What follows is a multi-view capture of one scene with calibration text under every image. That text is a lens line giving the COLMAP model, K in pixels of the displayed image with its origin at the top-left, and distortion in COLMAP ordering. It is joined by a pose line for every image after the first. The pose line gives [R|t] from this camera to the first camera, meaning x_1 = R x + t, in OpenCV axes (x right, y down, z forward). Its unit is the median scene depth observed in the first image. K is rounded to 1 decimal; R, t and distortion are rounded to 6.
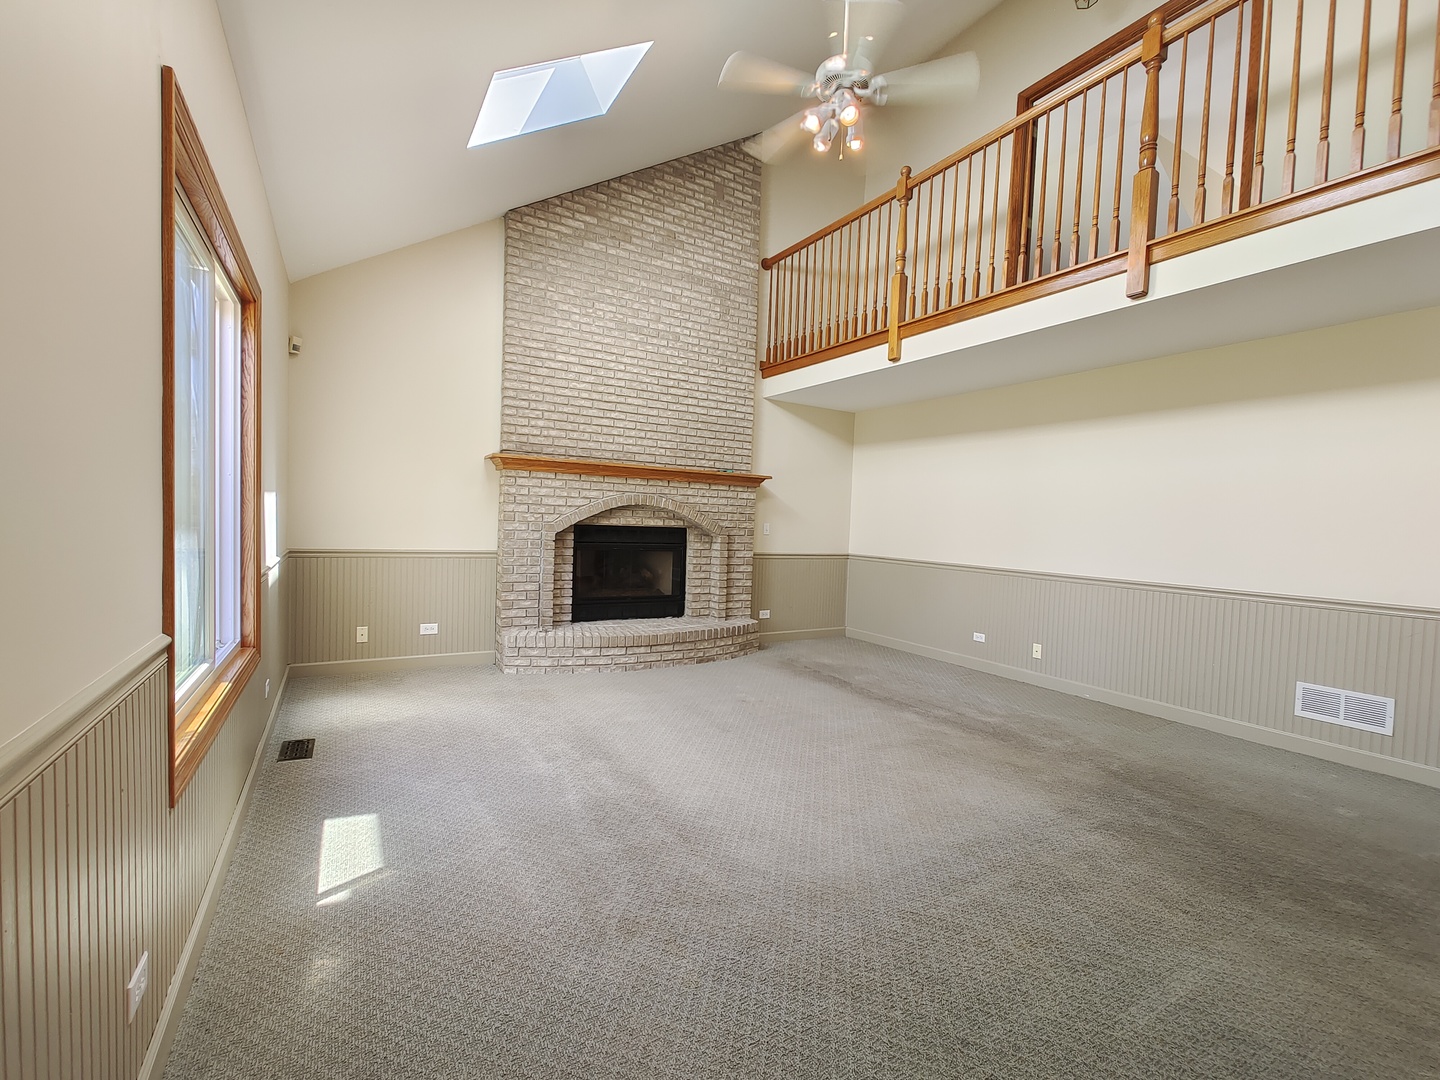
lens RADIAL K [[644.2, 0, 717.0], [0, 644.2, 517.0], [0, 0, 1]] dist [0.012137, 0.000000]
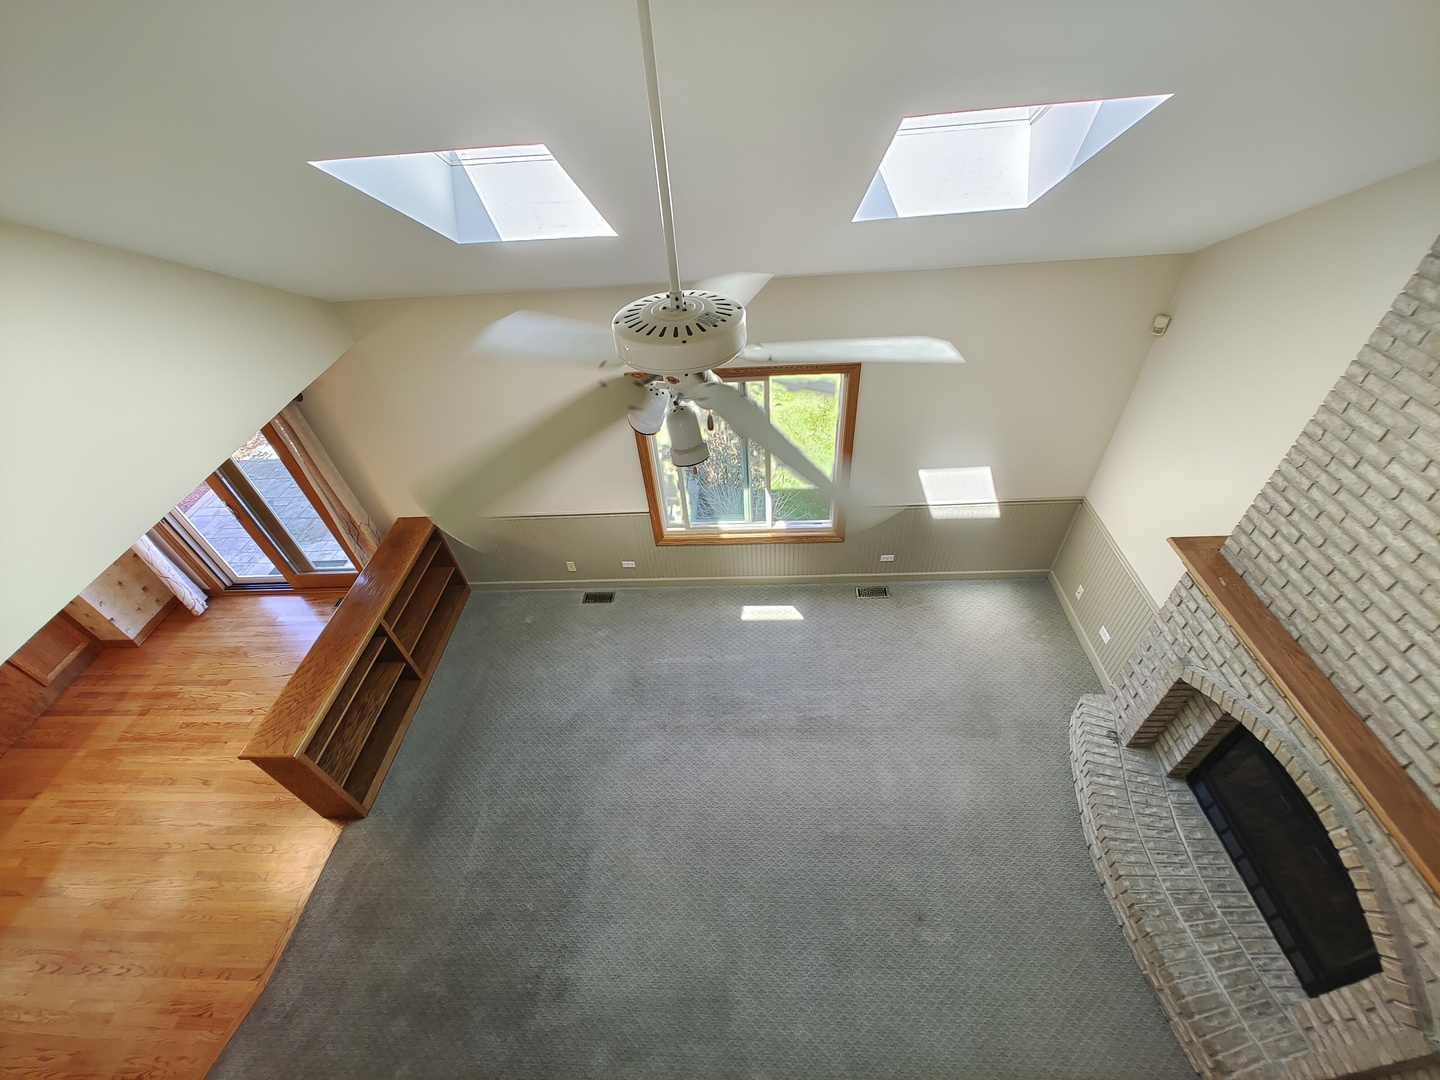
lens RADIAL K [[590.8, 0, 720.0], [0, 590.8, 540.0], [0, 0, 1]] dist [-0.002106, -0.000434]
pose [[-0.548630, 0.553666, -0.626466, 0.319275], [0.014904, 0.755660, 0.654794, -0.482511], [0.835932, 0.349903, -0.422830, 0.756176]]
